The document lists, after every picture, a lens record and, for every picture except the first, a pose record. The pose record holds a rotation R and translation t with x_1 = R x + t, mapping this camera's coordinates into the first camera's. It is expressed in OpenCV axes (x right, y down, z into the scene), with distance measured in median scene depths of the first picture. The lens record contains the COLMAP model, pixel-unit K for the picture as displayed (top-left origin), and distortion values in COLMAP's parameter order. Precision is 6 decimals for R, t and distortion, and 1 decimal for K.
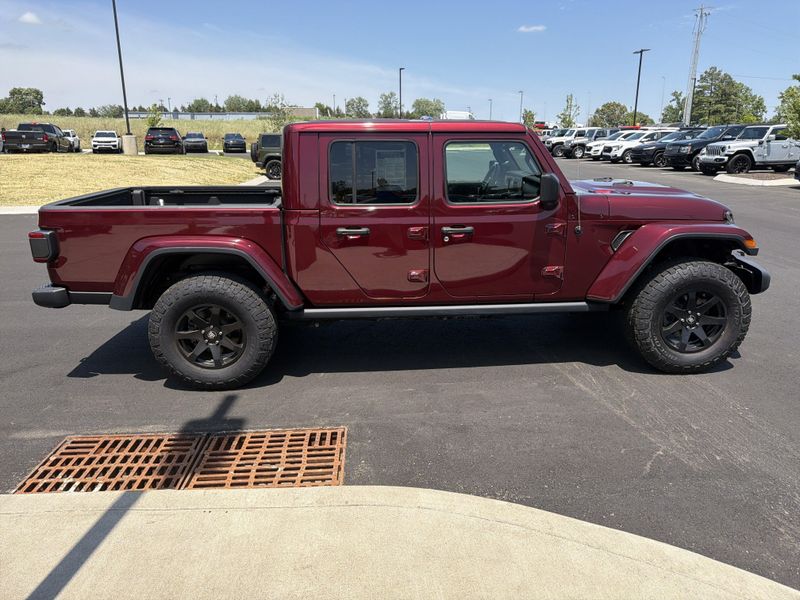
lens RADIAL K [[568.2, 0, 404.7], [0, 568.2, 299.8], [0, 0, 1]] dist [0.025270, -0.031341]
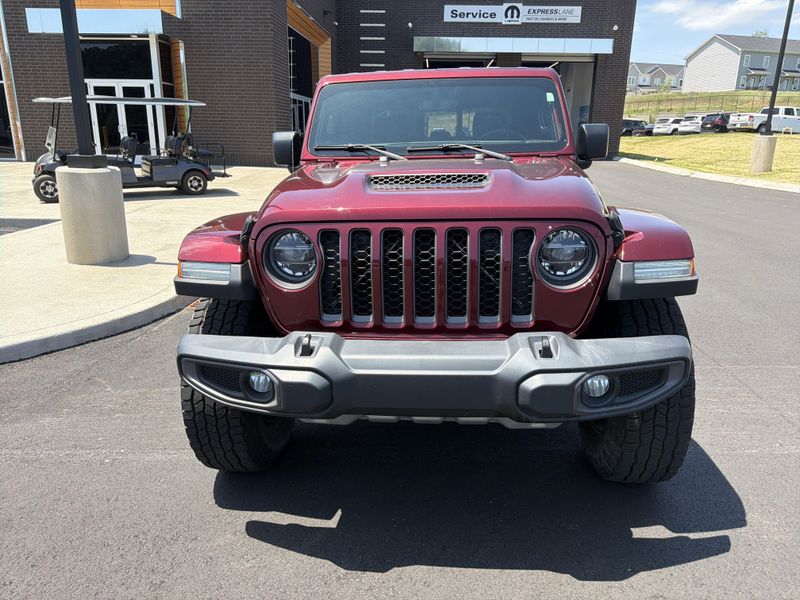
lens RADIAL K [[568.2, 0, 402.5], [0, 568.2, 295.3], [0, 0, 1]] dist [0.025270, -0.031341]
pose [[-0.117881, 0.271339, -0.955238, 1.066628], [-0.264042, 0.918752, 0.293559, -0.277150], [0.957280, 0.286828, -0.036658, 1.192902]]
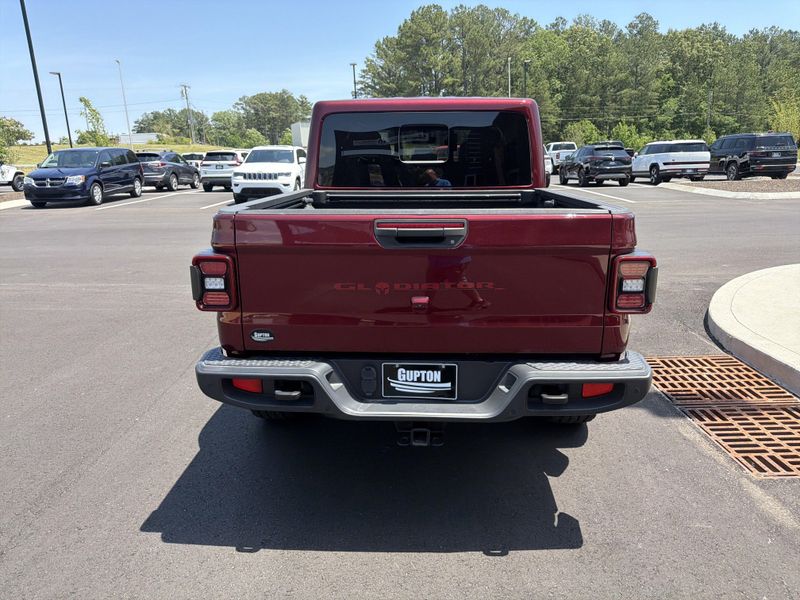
lens RADIAL K [[568.2, 0, 405.1], [0, 568.2, 287.9], [0, 0, 1]] dist [0.025270, -0.031341]
pose [[0.073042, -0.216250, 0.973602, -1.126046], [0.290575, 0.938472, 0.186647, -0.241537], [-0.954060, 0.269271, 0.131385, 1.093505]]
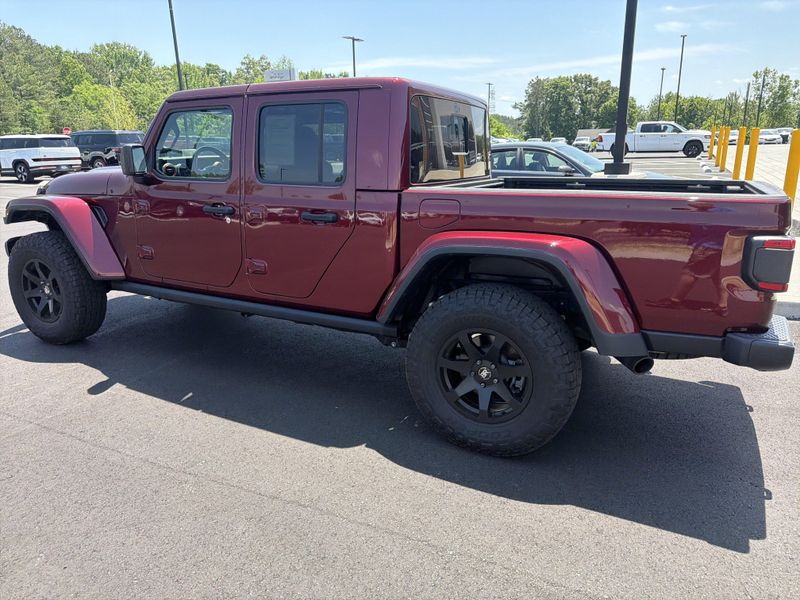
lens RADIAL K [[568.2, 0, 393.1], [0, 568.2, 293.2], [0, 0, 1]] dist [0.025270, -0.031341]
pose [[-0.873107, -0.110806, 0.474770, -0.569885], [0.145094, 0.870645, 0.470027, -0.489556], [-0.465438, 0.479270, -0.744088, 1.926829]]
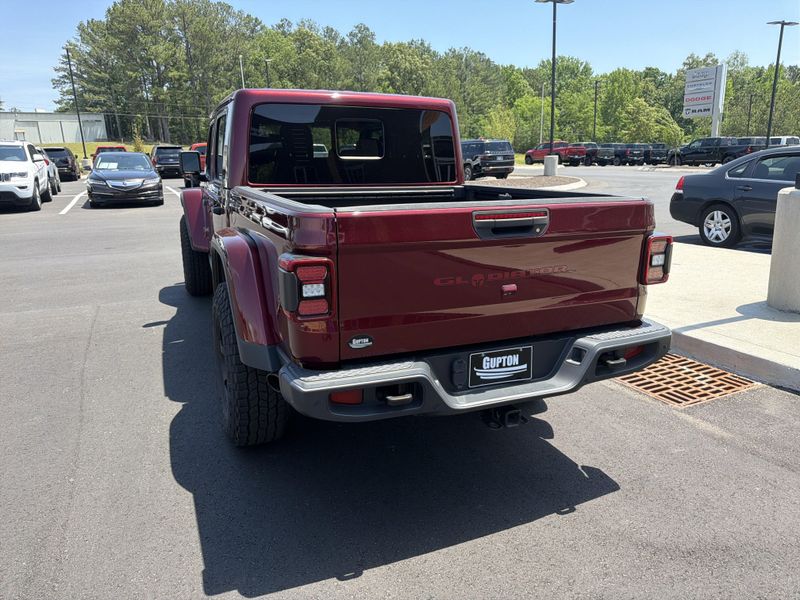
lens RADIAL K [[568.2, 0, 403.2], [0, 568.2, 297.9], [0, 0, 1]] dist [0.025270, -0.031341]
pose [[-0.363560, -0.216026, 0.906177, -1.078817], [0.266881, 0.907815, 0.323490, -0.321674], [-0.892523, 0.359450, -0.272392, 1.385270]]
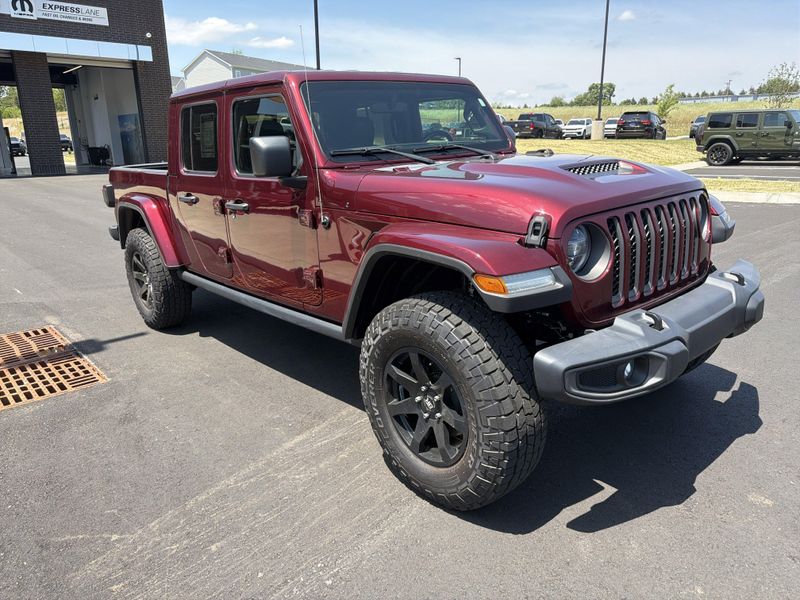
lens RADIAL K [[568.2, 0, 402.7], [0, 568.2, 303.2], [0, 0, 1]] dist [0.025270, -0.031341]
pose [[0.626965, 0.203099, -0.752108, 0.888926], [-0.183726, 0.976735, 0.110601, -0.117964], [0.757073, 0.068839, 0.649693, 0.625895]]
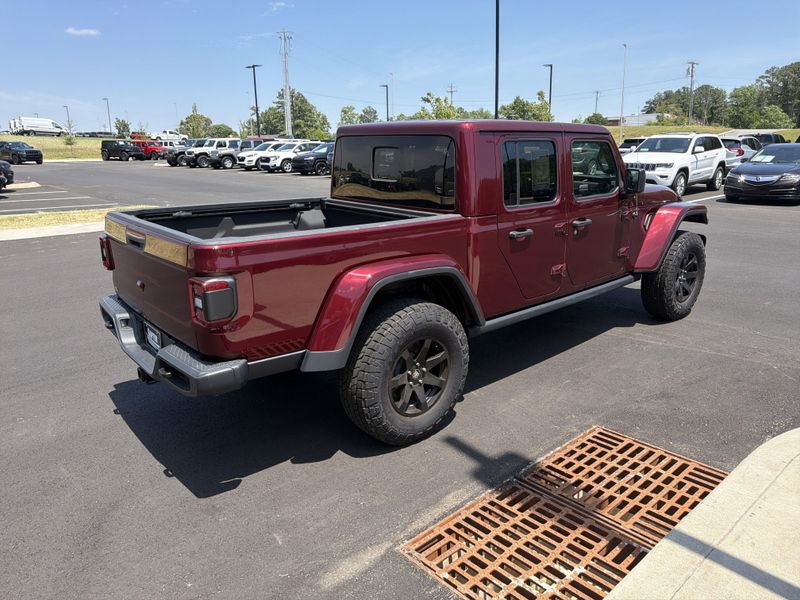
lens RADIAL K [[568.2, 0, 405.2], [0, 568.2, 297.0], [0, 0, 1]] dist [0.025270, -0.031341]
pose [[0.777827, -0.161534, 0.607365, -0.823835], [0.175831, 0.983745, 0.036457, -0.081633], [-0.603381, 0.078436, 0.793586, 0.343403]]
